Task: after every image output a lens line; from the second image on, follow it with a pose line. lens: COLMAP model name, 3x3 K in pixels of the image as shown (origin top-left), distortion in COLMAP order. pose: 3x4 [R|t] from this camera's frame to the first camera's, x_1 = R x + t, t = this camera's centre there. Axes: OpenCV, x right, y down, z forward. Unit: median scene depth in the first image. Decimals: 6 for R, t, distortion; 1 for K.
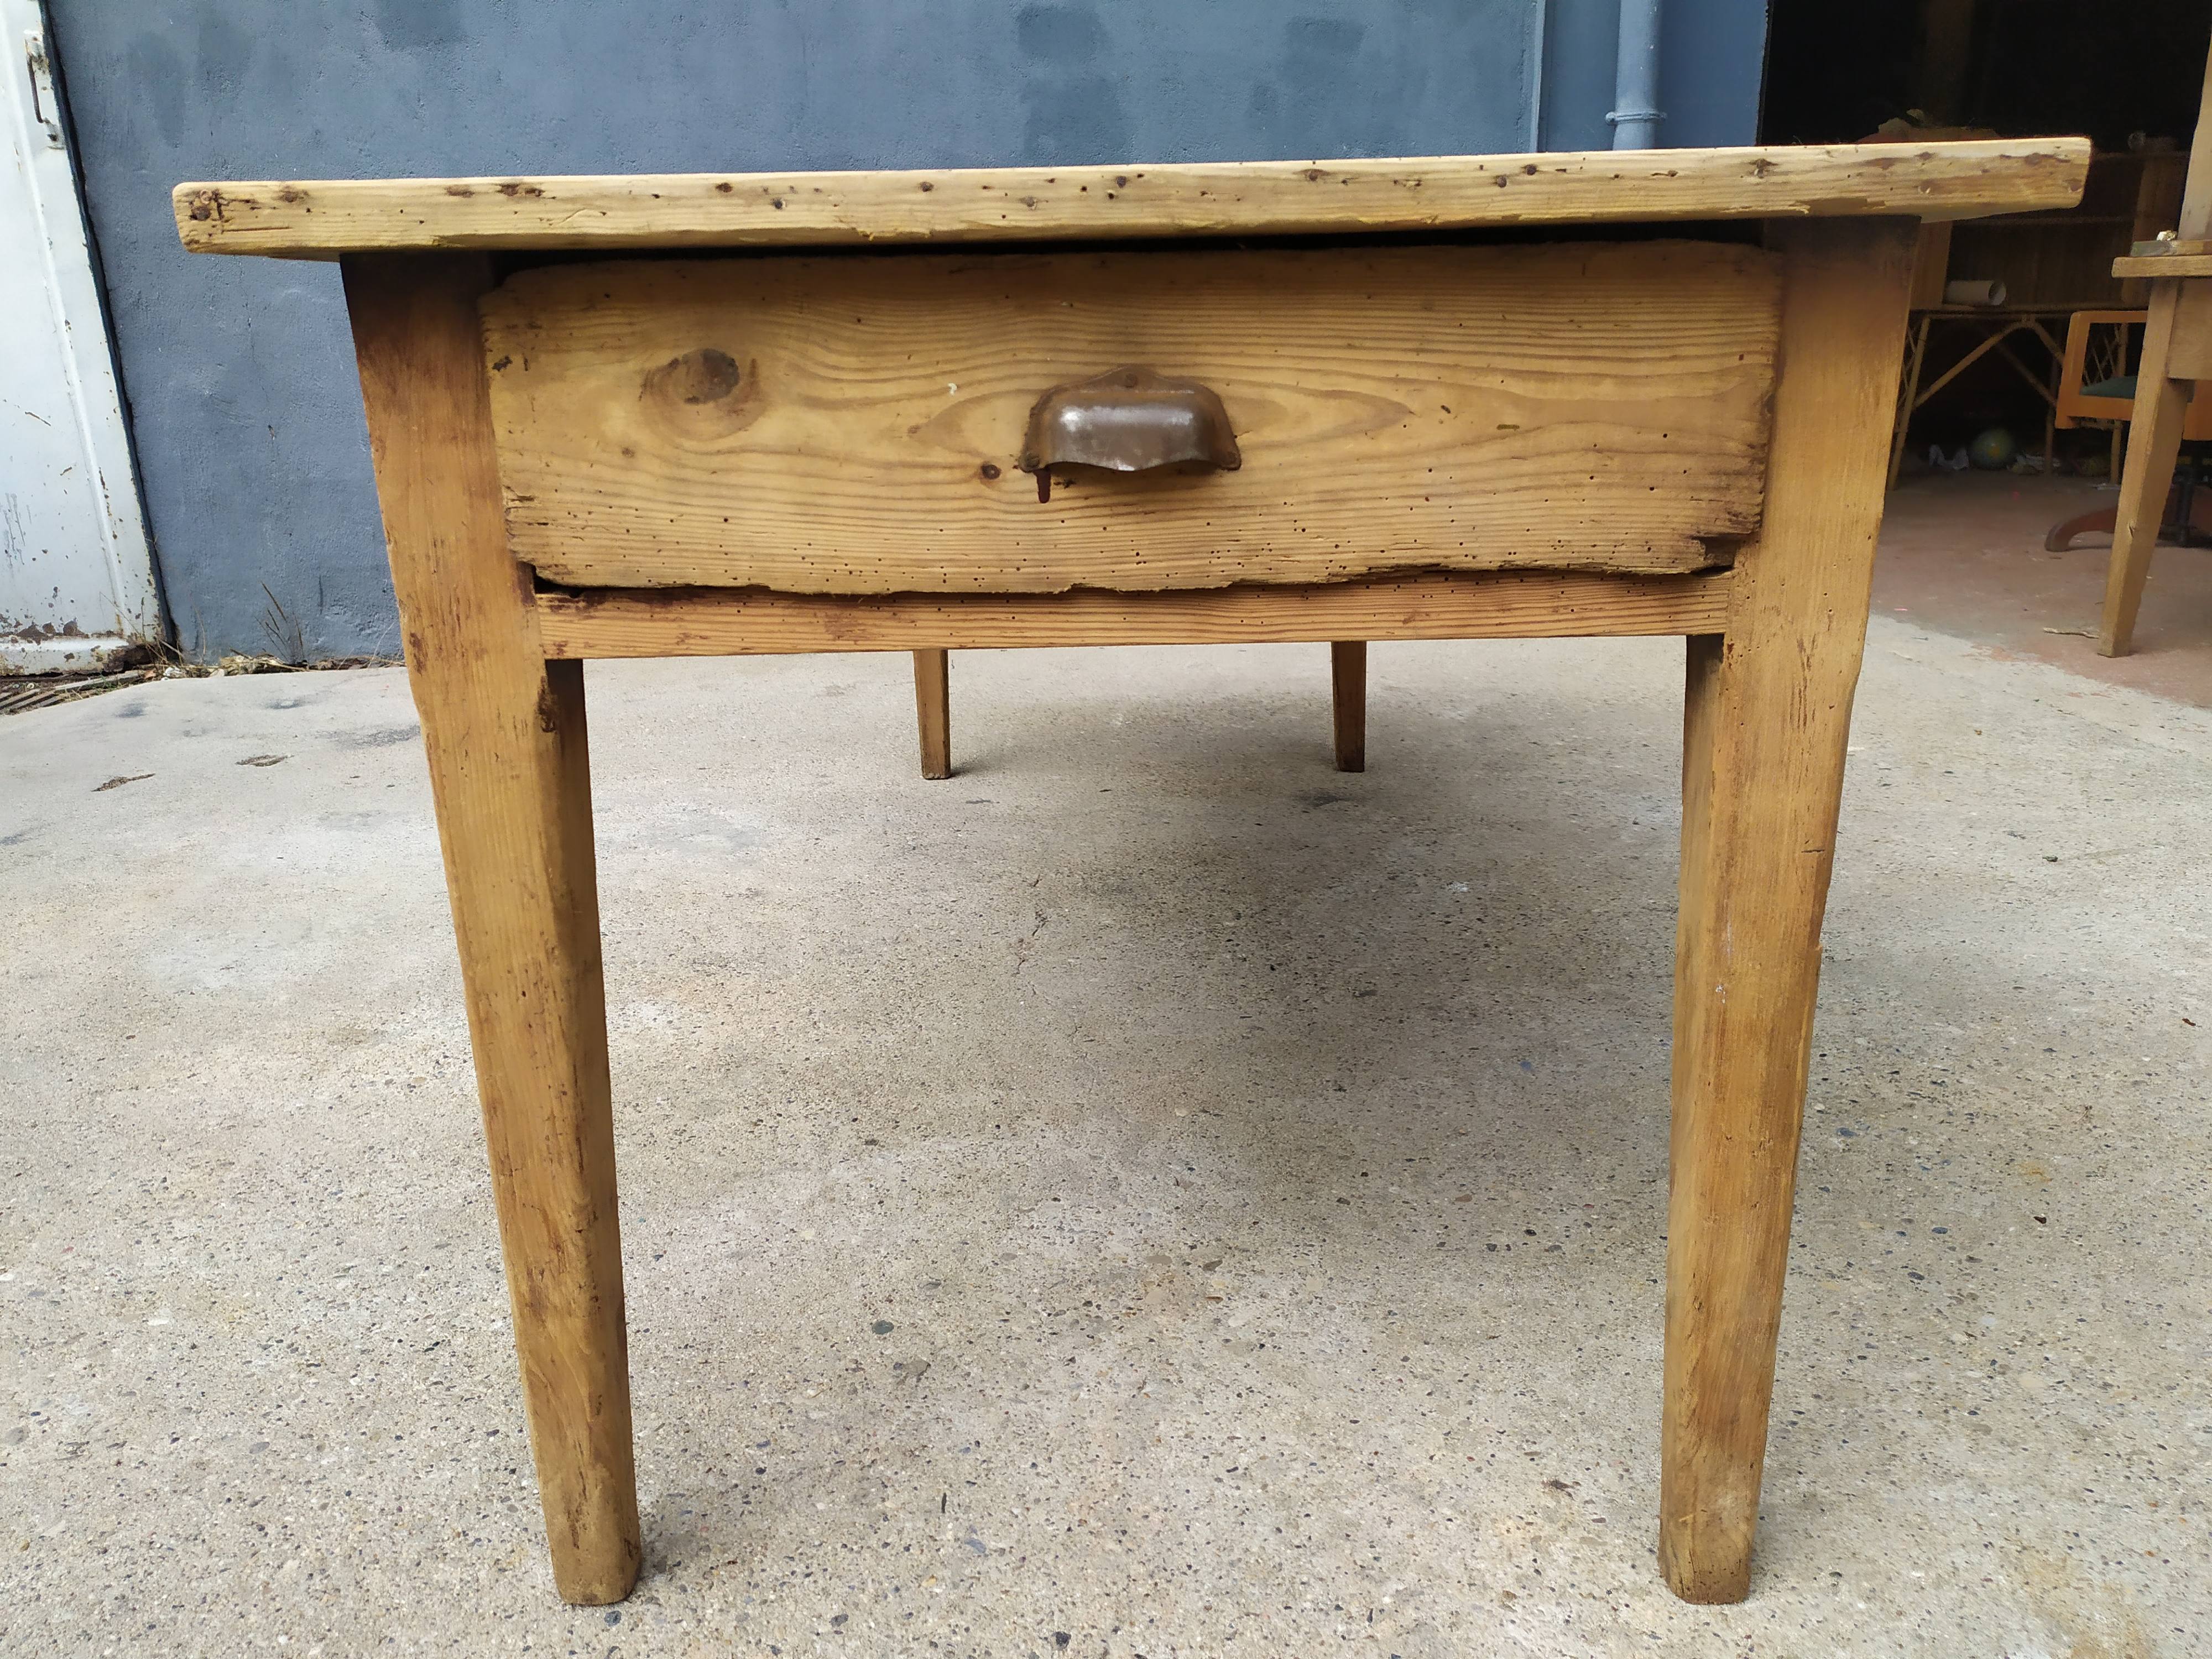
lens RADIAL K [[1612.3, 0, 1088.6], [0, 1612.3, 912.5], [0, 0, 1]] dist [0.066533, -0.086181]
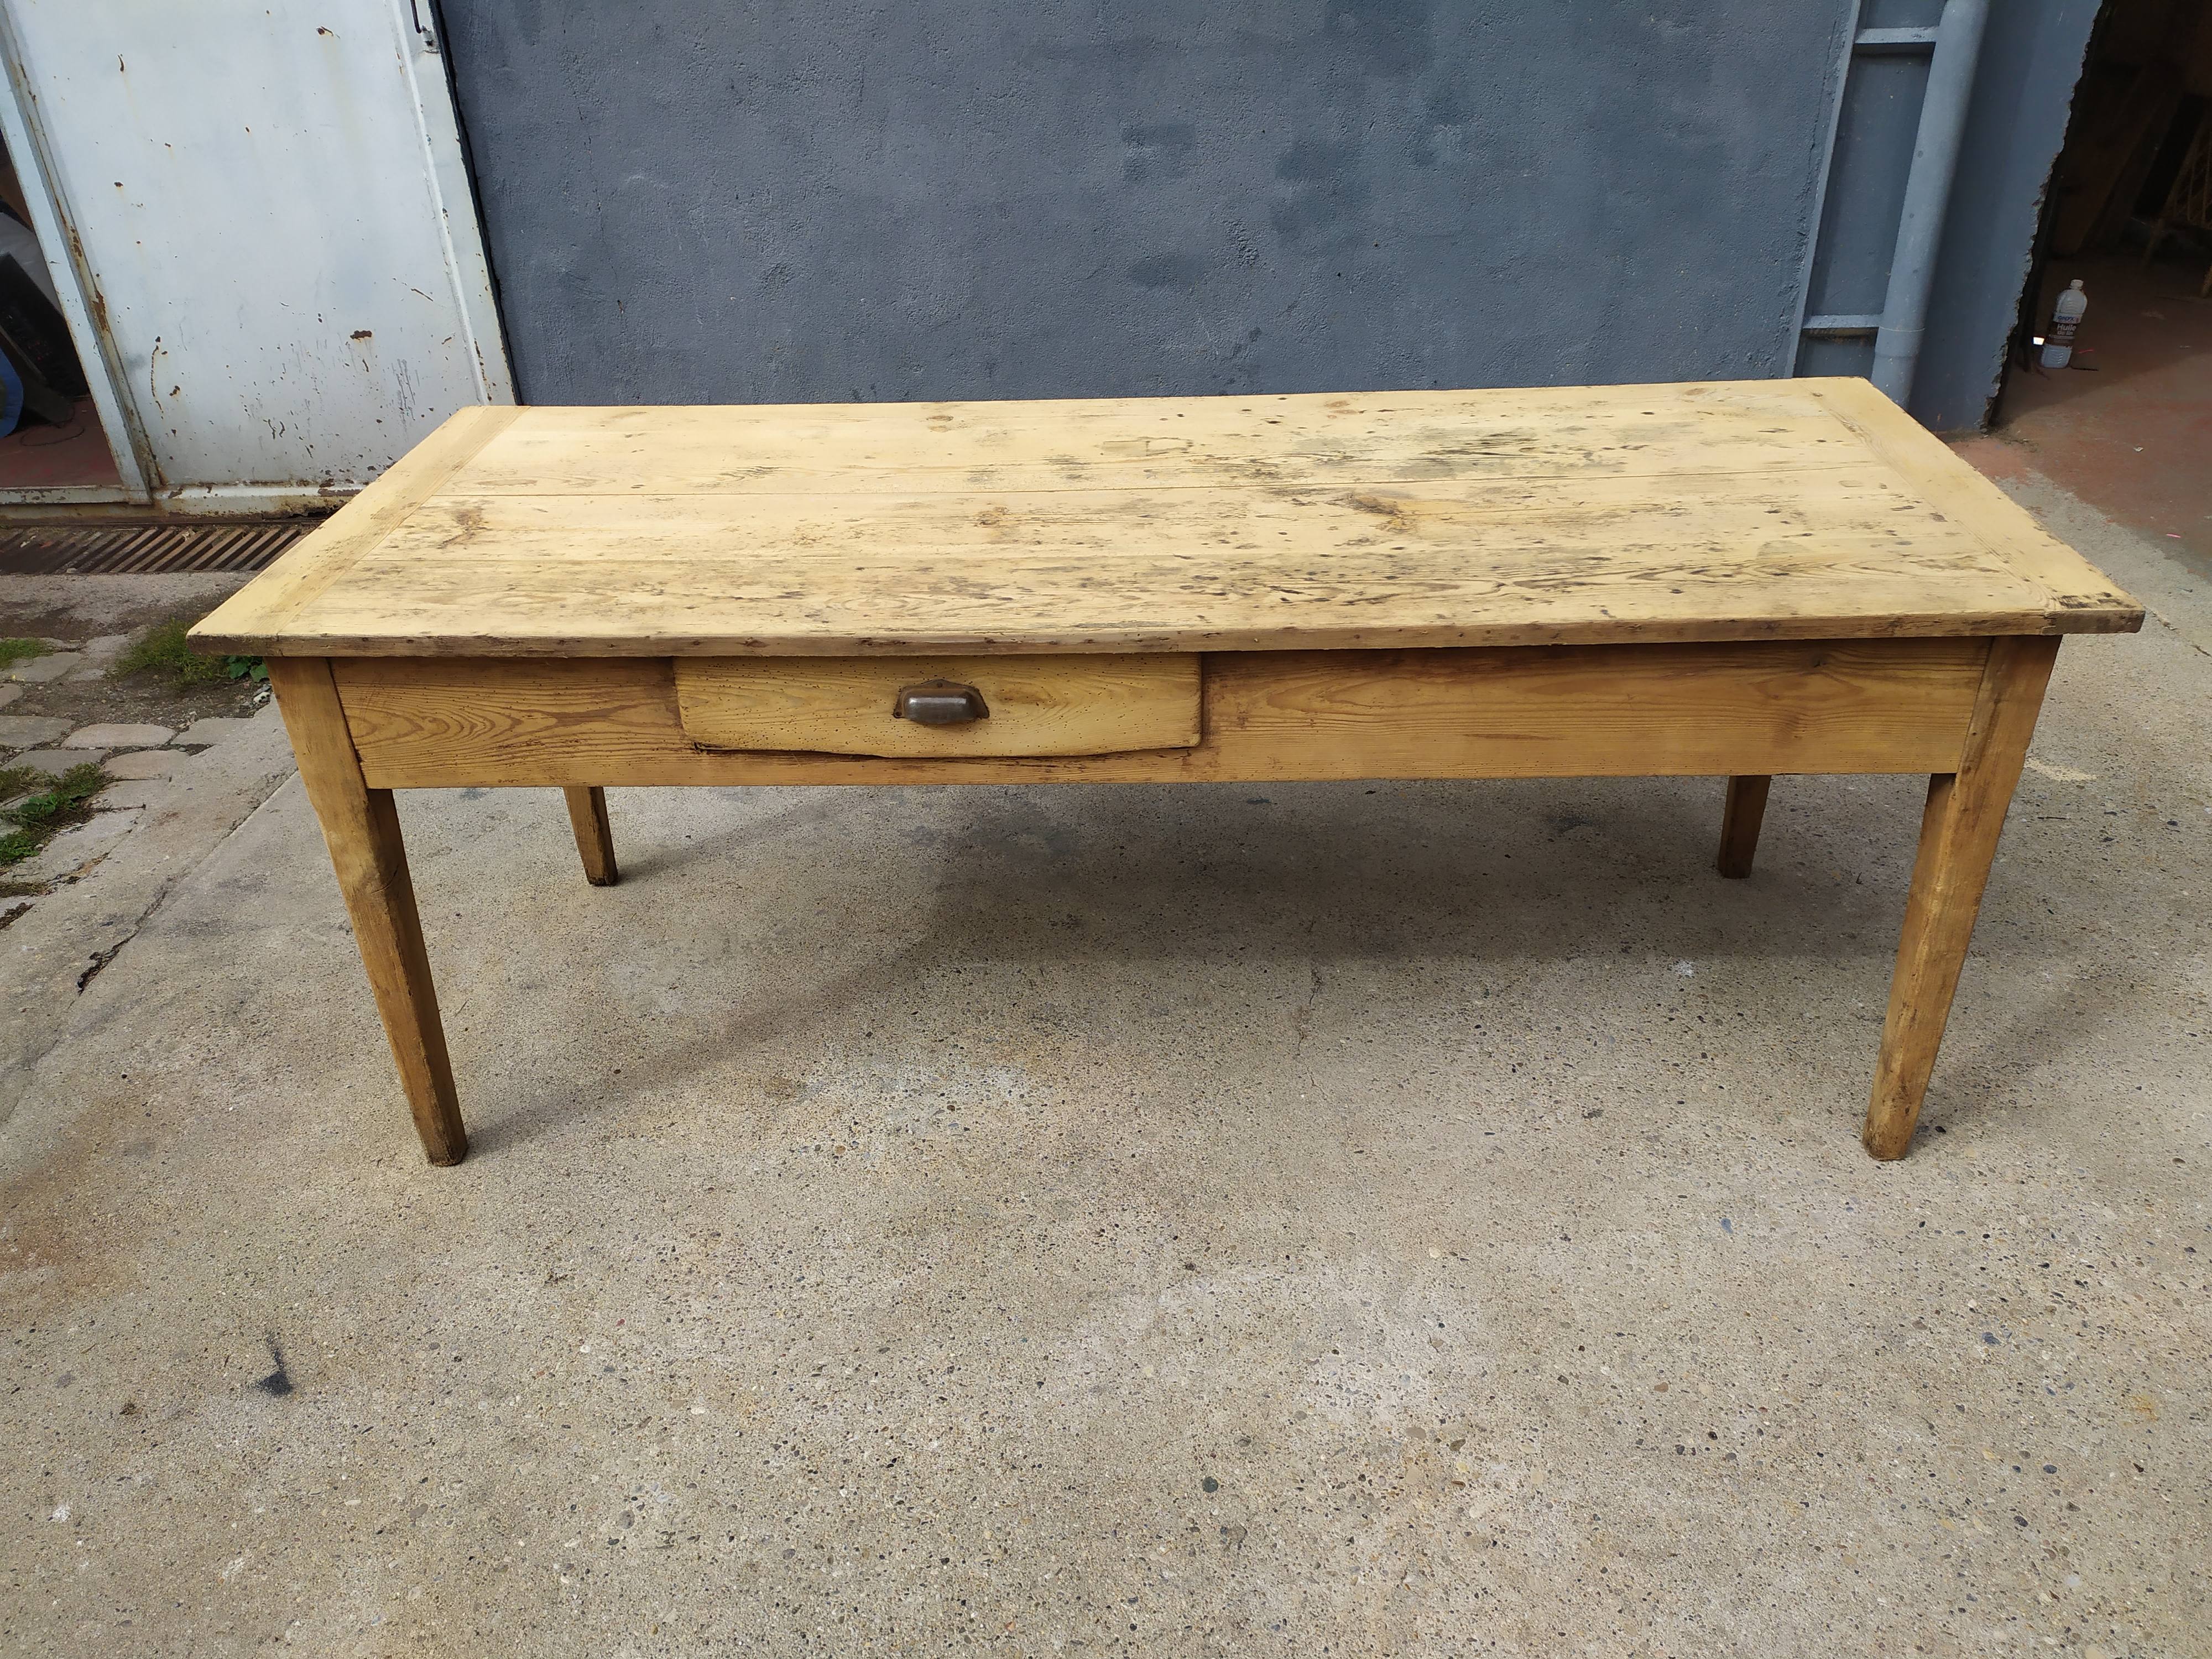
lens RADIAL K [[1536.2, 0, 1107.4], [0, 1536.2, 848.5], [0, 0, 1]] dist [0.064873, -0.074158]
pose [[0.991275, 0.062757, -0.115911, -0.105226], [-0.038395, 0.978725, 0.201550, -0.583937], [0.126094, -0.195341, 0.972596, -0.194057]]
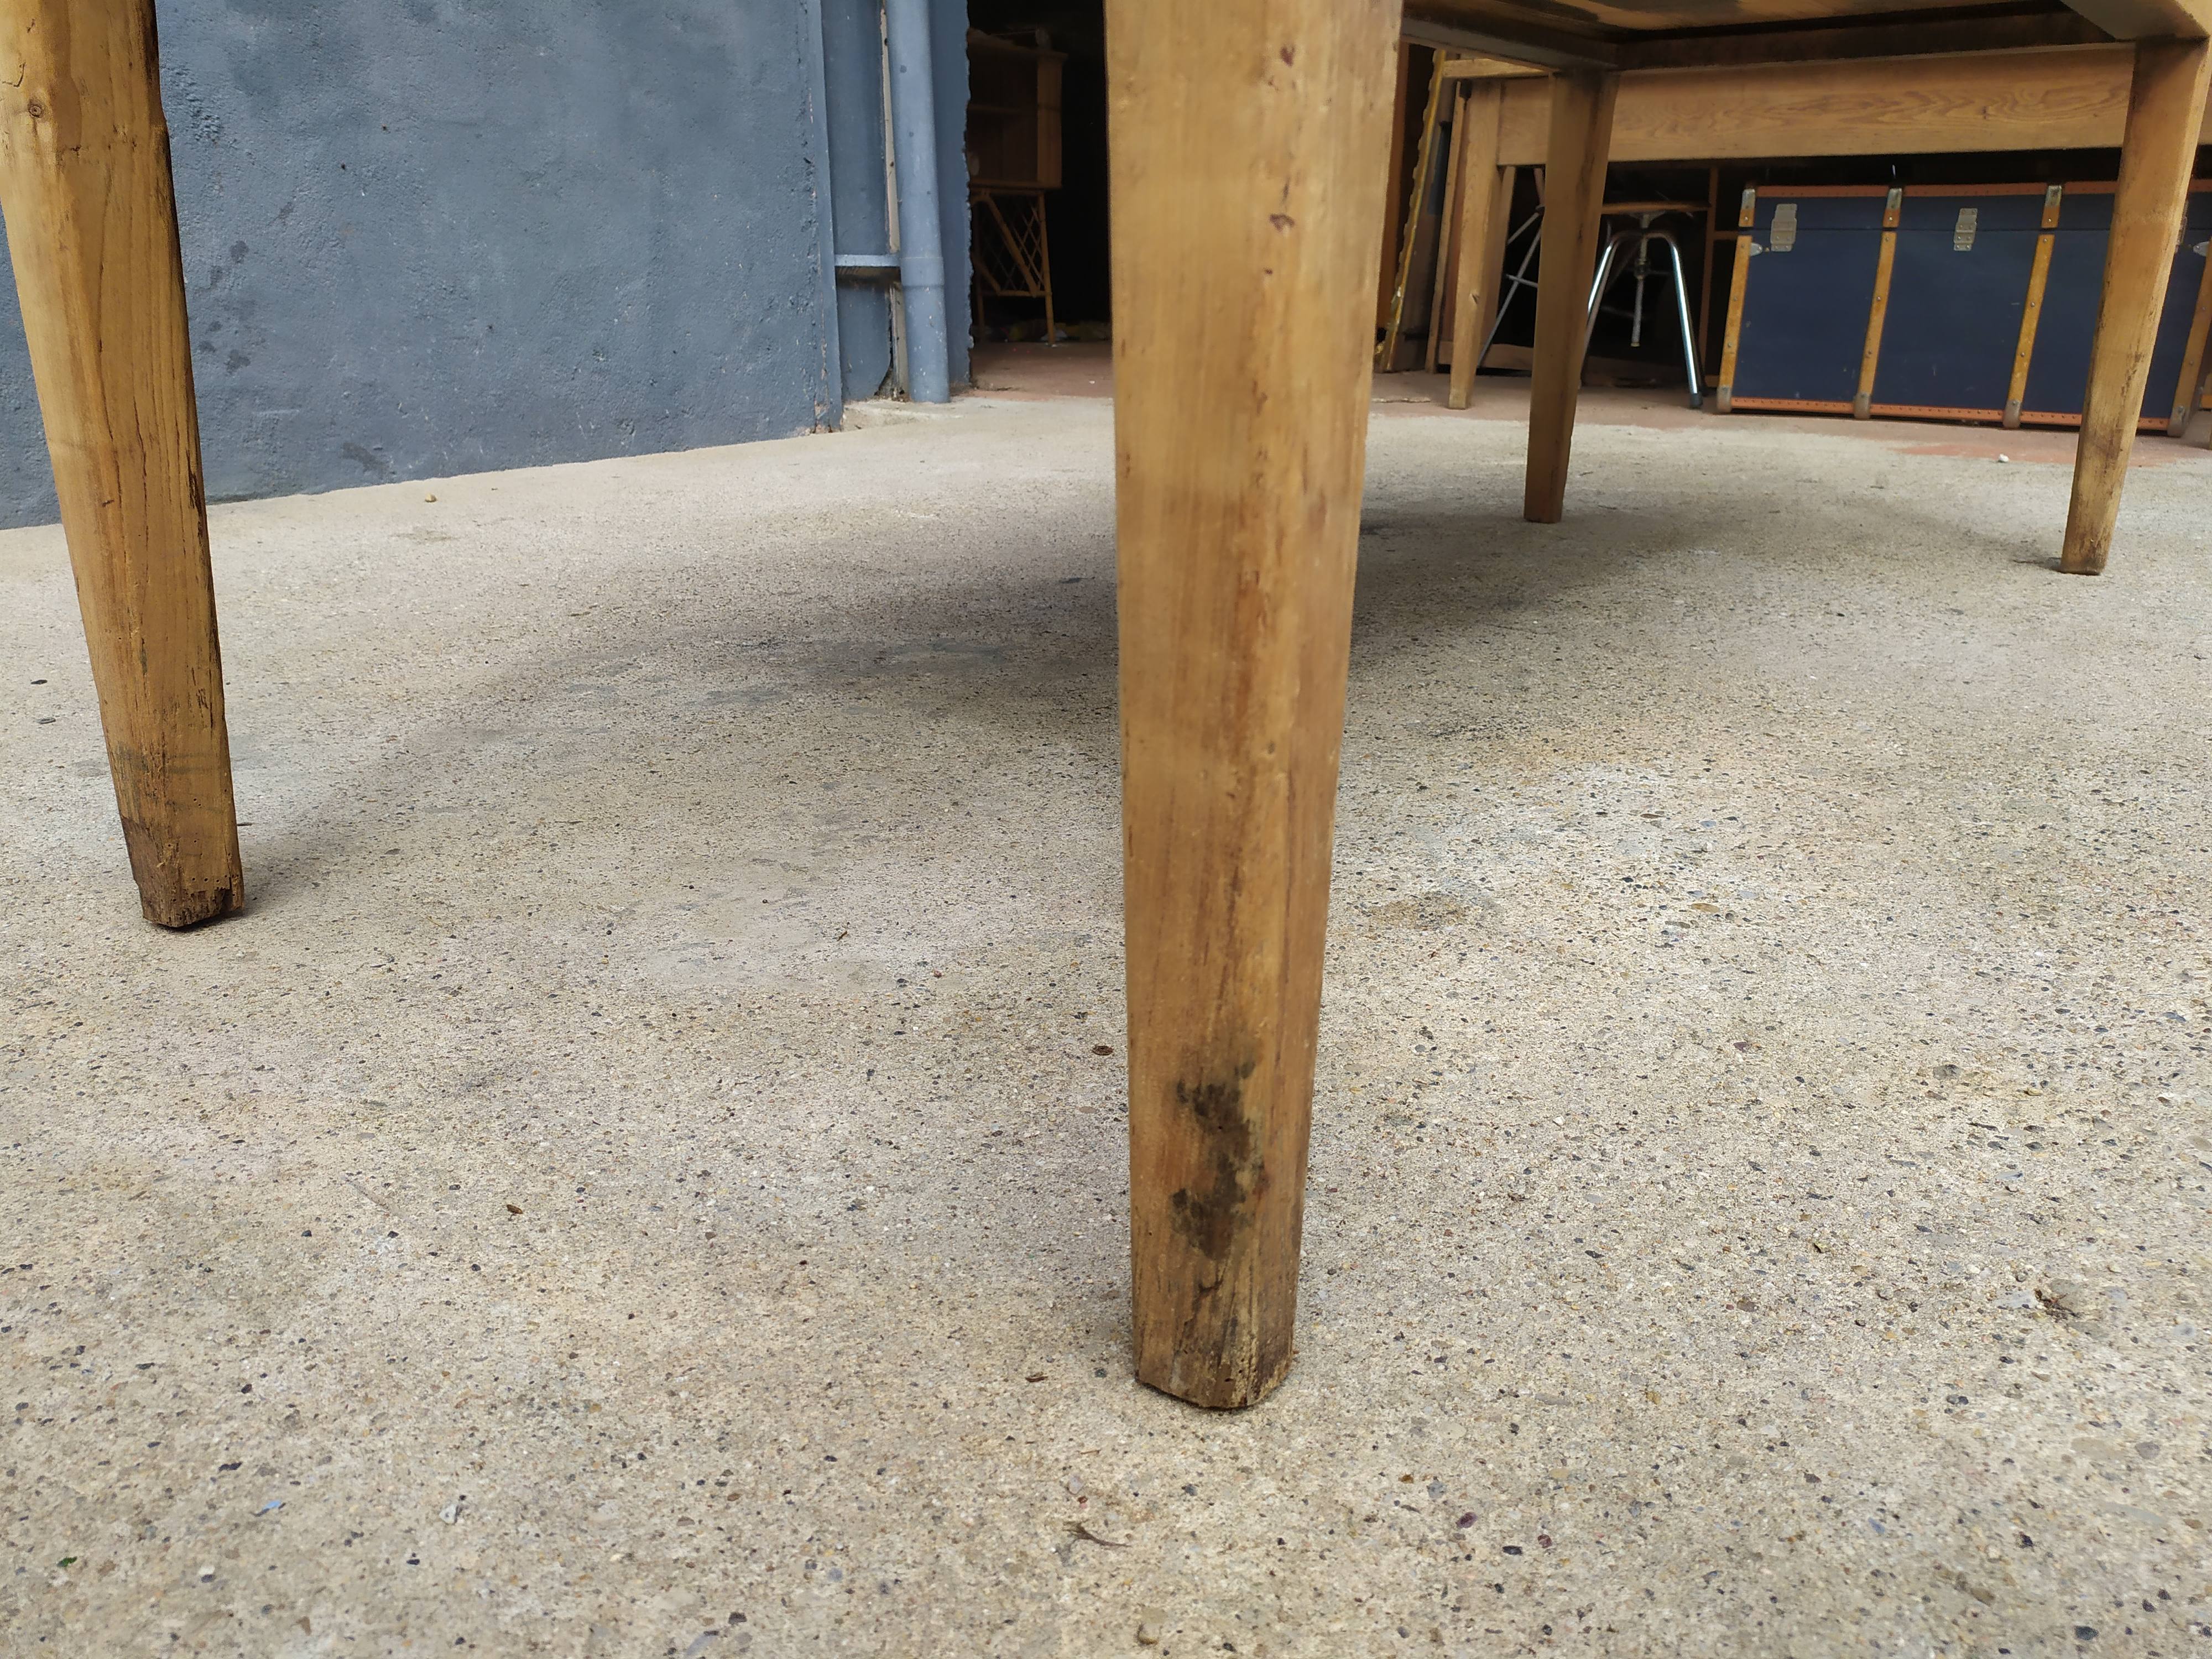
lens RADIAL K [[1641.6, 0, 1061.8], [0, 1641.6, 837.5], [0, 0, 1]] dist [0.072850, -0.100189]
pose [[0.690739, -0.216653, 0.689885, -1.419357], [0.236848, 0.969217, 0.067235, -0.015860], [-0.683215, 0.116956, 0.720790, 1.103531]]
